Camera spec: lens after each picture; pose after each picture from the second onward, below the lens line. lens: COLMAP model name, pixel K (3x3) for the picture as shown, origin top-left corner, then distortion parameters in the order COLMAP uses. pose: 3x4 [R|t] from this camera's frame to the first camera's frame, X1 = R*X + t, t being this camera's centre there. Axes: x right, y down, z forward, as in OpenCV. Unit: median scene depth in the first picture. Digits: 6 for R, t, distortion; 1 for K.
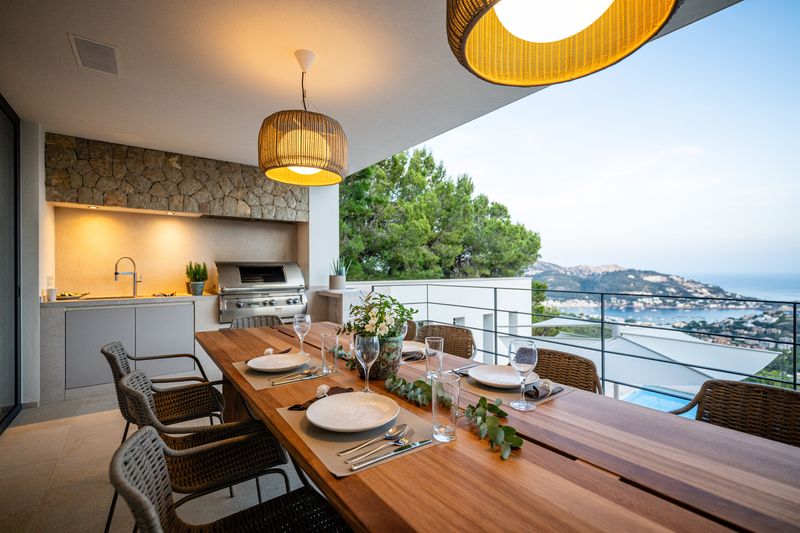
lens RADIAL K [[350.1, 0, 401.4], [0, 350.1, 271.0], [0, 0, 1]] dist [-0.000061, -0.000111]
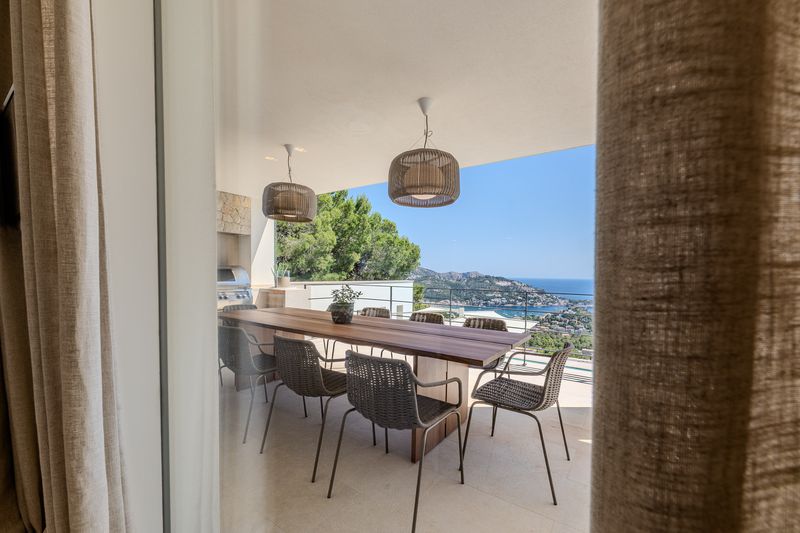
lens RADIAL K [[350.1, 0, 401.4], [0, 350.1, 271.0], [0, 0, 1]] dist [-0.000061, -0.000111]
pose [[0.948465, 0.020561, 0.316216, -0.071271], [-0.017506, 0.999769, -0.012497, -0.001121], [-0.316399, 0.006317, 0.948605, -0.195179]]
